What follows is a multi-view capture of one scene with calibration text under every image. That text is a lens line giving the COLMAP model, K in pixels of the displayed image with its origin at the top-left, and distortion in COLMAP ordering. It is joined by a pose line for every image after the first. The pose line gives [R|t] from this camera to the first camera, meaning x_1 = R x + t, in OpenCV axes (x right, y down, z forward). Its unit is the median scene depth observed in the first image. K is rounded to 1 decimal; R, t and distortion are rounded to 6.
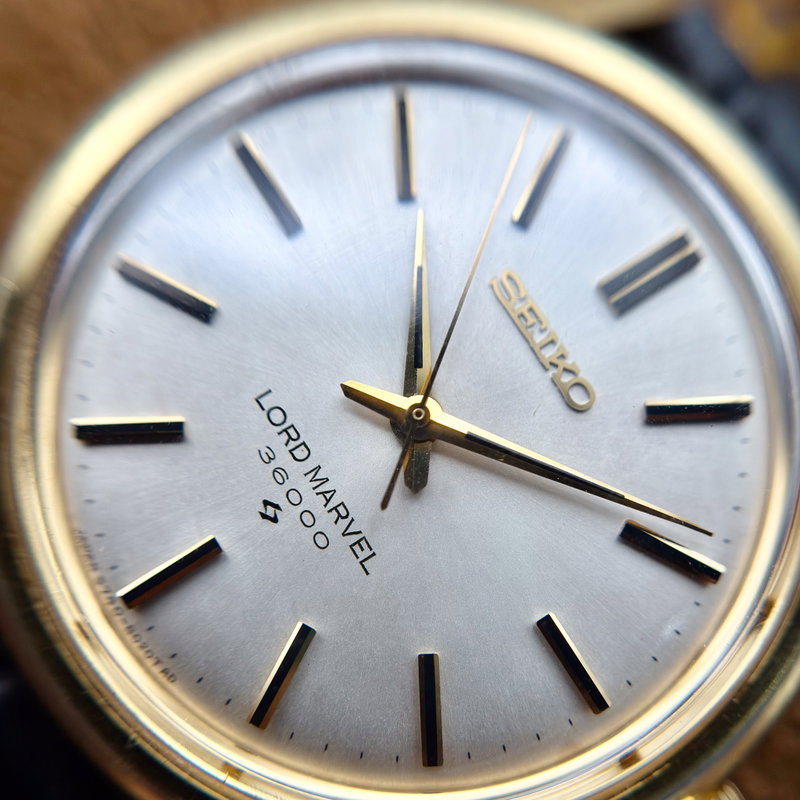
lens RADIAL K [[1238.4, 0, 409.4], [0, 1238.4, 444.3], [0, 0, 1]] dist [0.535685, 0.004696]
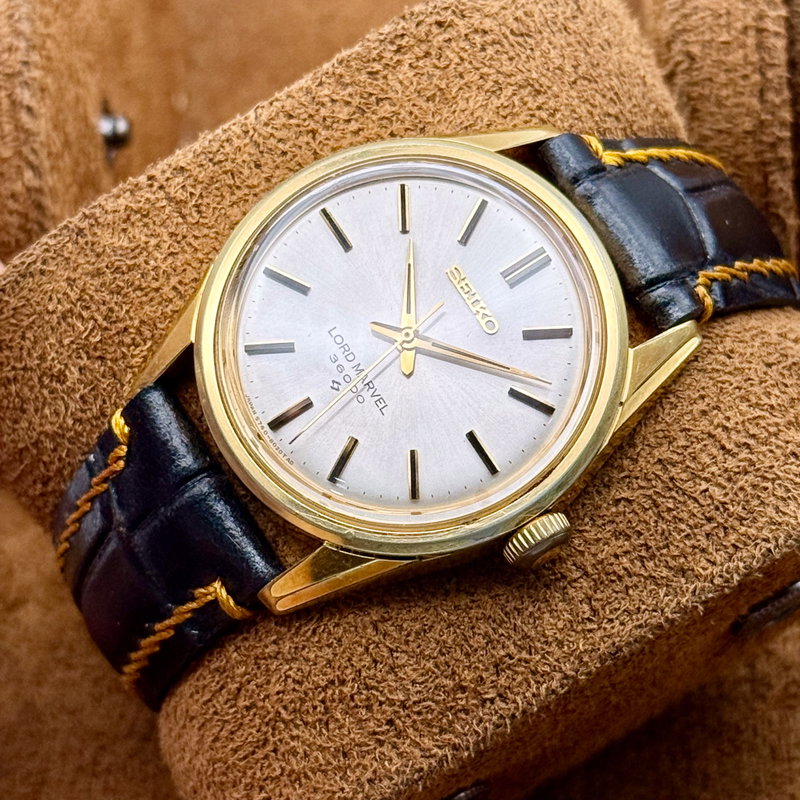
lens RADIAL K [[2730.5, 0, 400.0], [0, 2730.5, 400.0], [0, 0, 1]] dist [0.064581, 0.254832]
pose [[0.994461, -0.024181, -0.102290, 0.440340], [0.010553, 0.991231, -0.131720, 0.655668], [0.104578, 0.129911, 0.985995, -3.317957]]
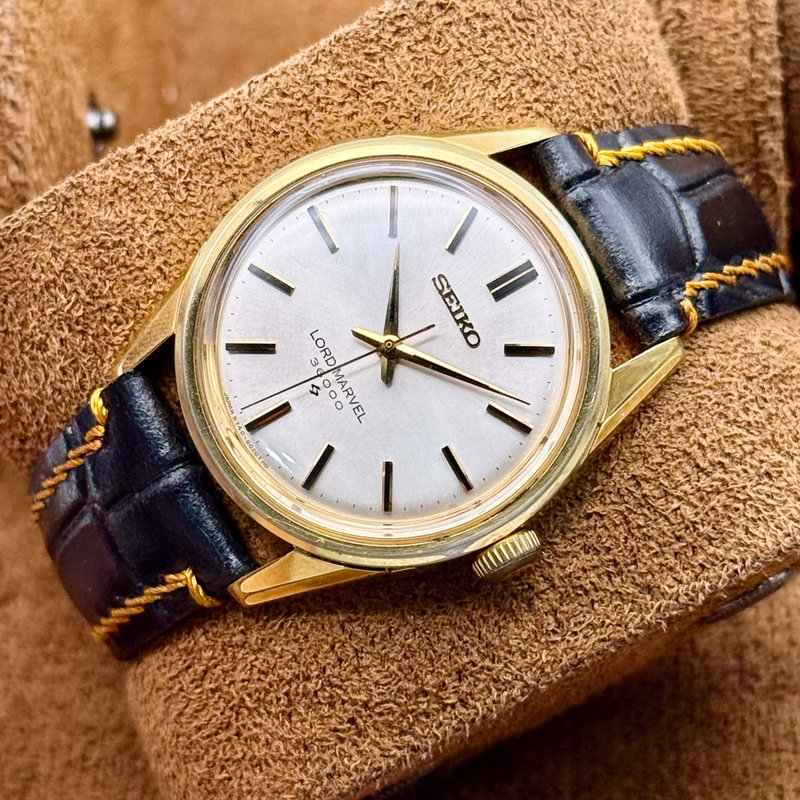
lens RADIAL K [[2730.5, 0, 400.0], [0, 2730.5, 400.0], [0, 0, 1]] dist [0.064581, 0.254832]
pose [[0.994079, 0.043826, -0.099432, 0.462451], [-0.043750, 0.999038, 0.002947, 0.050649], [0.099465, 0.001421, 0.995040, -3.358570]]
